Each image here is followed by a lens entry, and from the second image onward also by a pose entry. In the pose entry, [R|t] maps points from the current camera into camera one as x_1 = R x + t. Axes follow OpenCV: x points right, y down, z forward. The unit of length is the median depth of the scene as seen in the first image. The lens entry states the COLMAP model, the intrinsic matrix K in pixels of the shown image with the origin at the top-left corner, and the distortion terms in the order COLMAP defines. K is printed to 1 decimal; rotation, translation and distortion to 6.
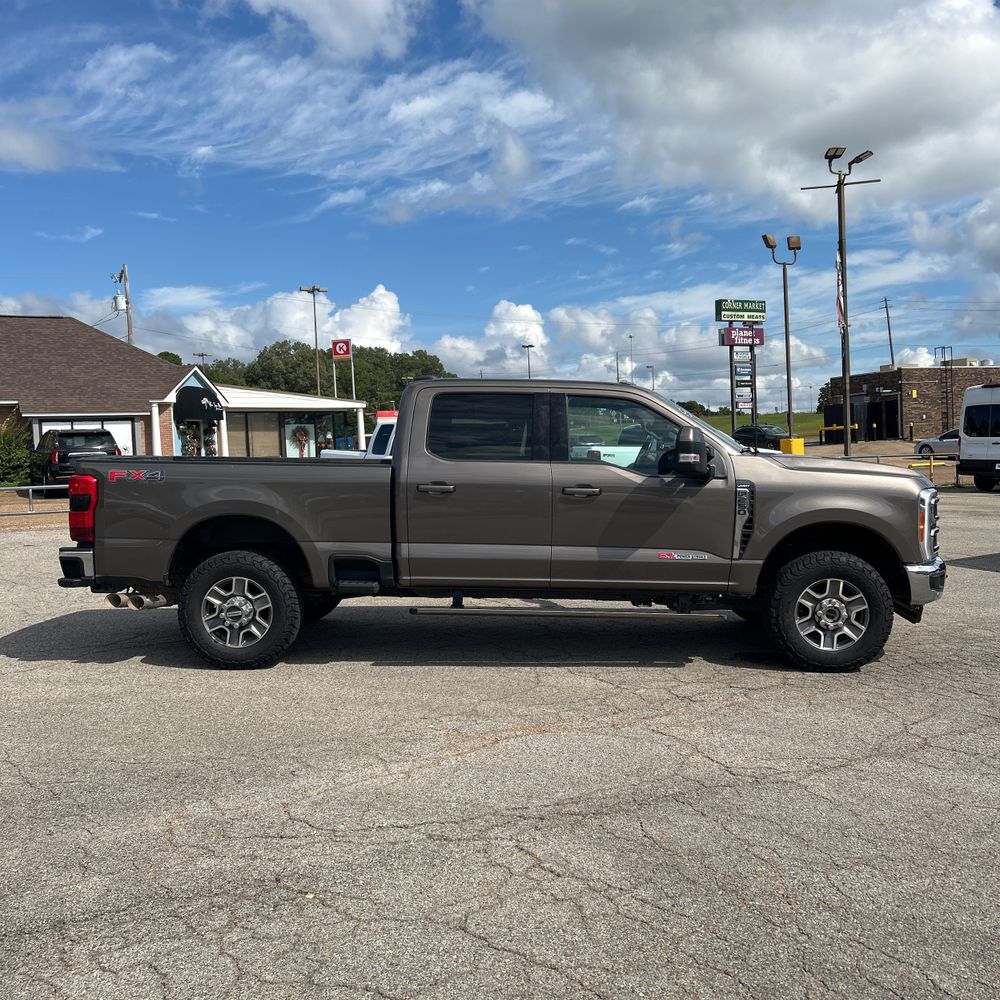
lens RADIAL K [[1029.3, 0, 473.7], [0, 1029.3, 435.3], [0, 0, 1]] dist [0.012649, -0.026325]
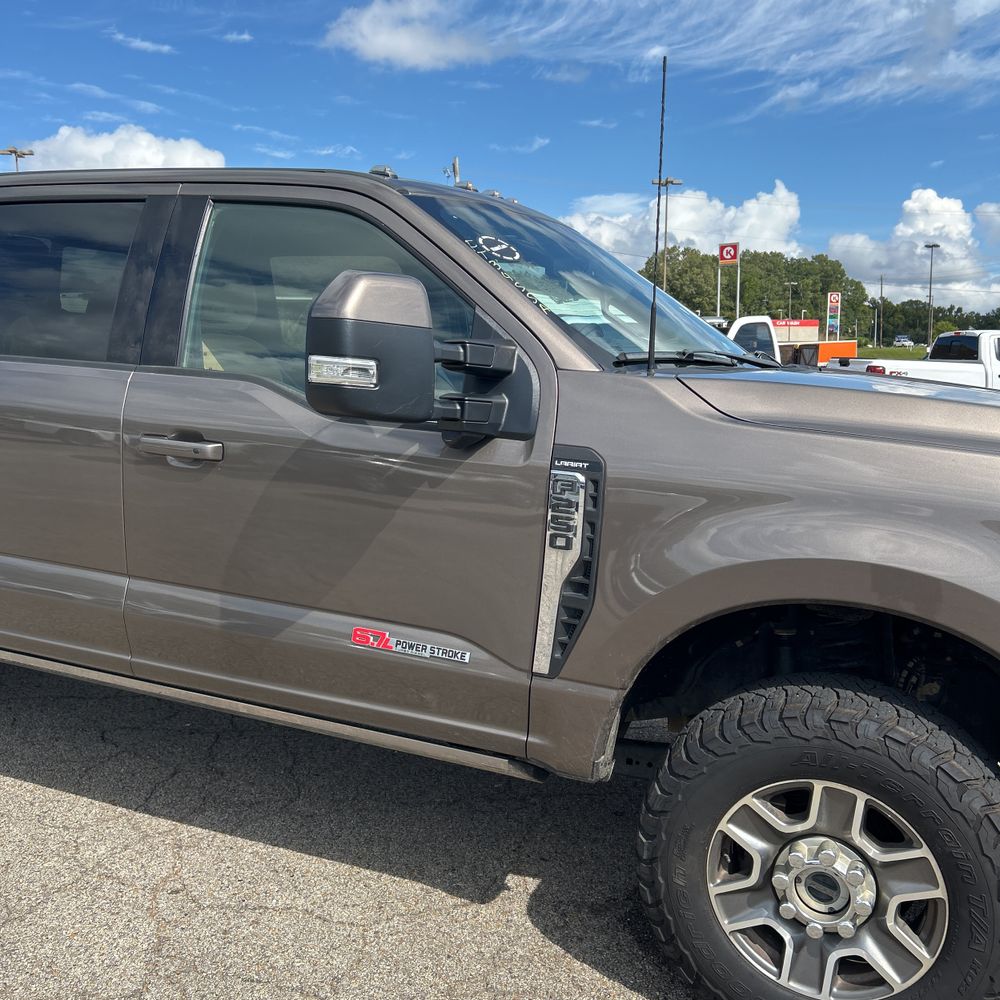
lens RADIAL K [[1014.3, 0, 495.4], [0, 1014.3, 478.4], [0, 0, 1]] dist [0.038429, -0.020694]
pose [[0.931323, 0.073938, -0.356611, 0.071465], [-0.027222, 0.990569, 0.134286, 0.002193], [0.363176, -0.115356, 0.924552, 0.138713]]
